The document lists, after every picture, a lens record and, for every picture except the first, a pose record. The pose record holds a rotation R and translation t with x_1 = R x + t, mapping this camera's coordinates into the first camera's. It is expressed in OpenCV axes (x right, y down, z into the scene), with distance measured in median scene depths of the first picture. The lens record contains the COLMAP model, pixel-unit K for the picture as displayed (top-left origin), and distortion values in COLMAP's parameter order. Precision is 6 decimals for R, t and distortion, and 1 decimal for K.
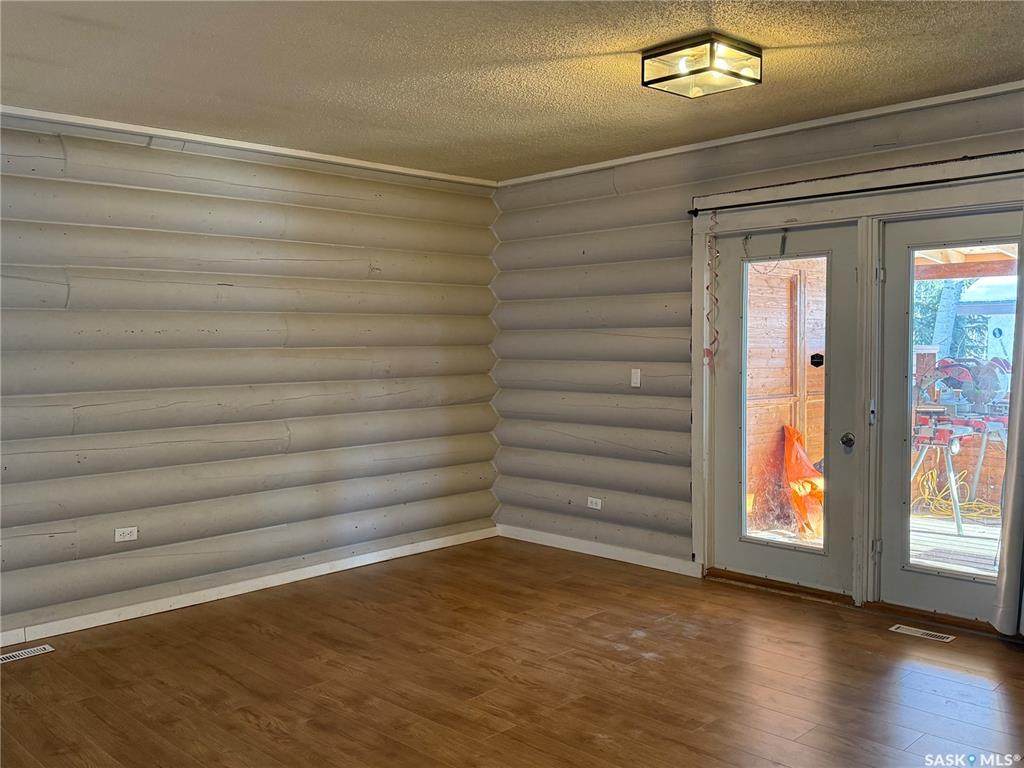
lens RADIAL K [[936.8, 0, 513.0], [0, 936.8, 393.9], [0, 0, 1]] dist [0.088384, 0.000000]
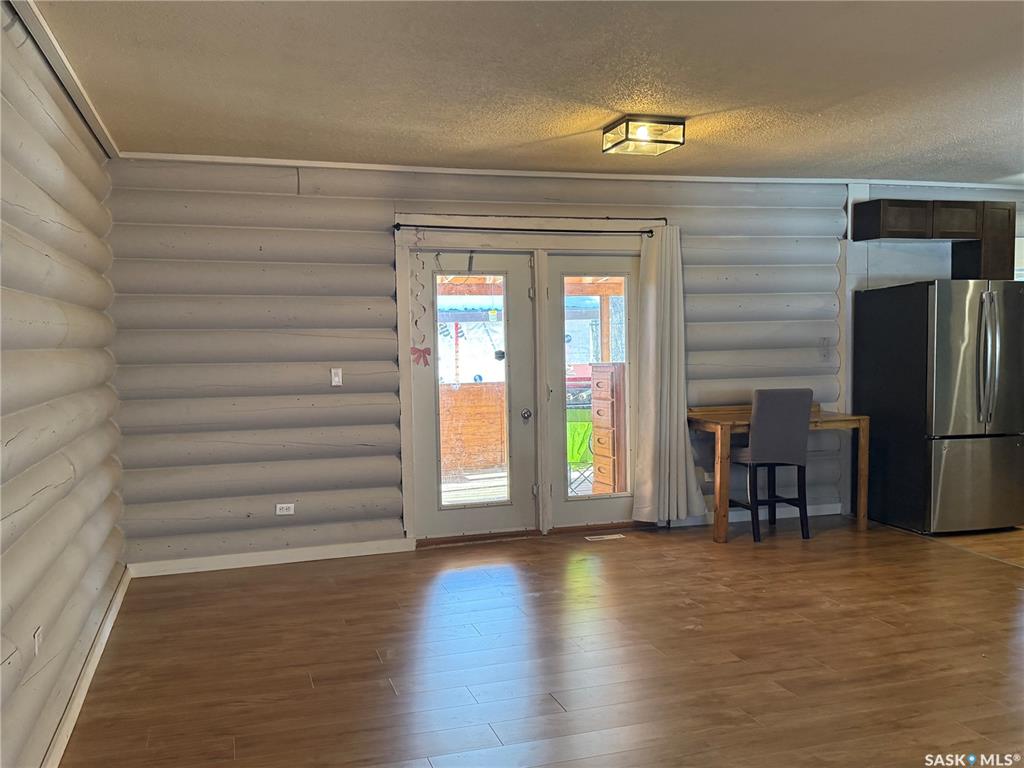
lens RADIAL K [[936.8, 0, 518.2], [0, 936.8, 401.1], [0, 0, 1]] dist [0.088384, 0.000000]
pose [[0.438108, -0.056892, 0.897120, -0.759529], [0.065773, 0.997349, 0.031128, -0.010792], [-0.896513, 0.045369, 0.440689, 0.389046]]
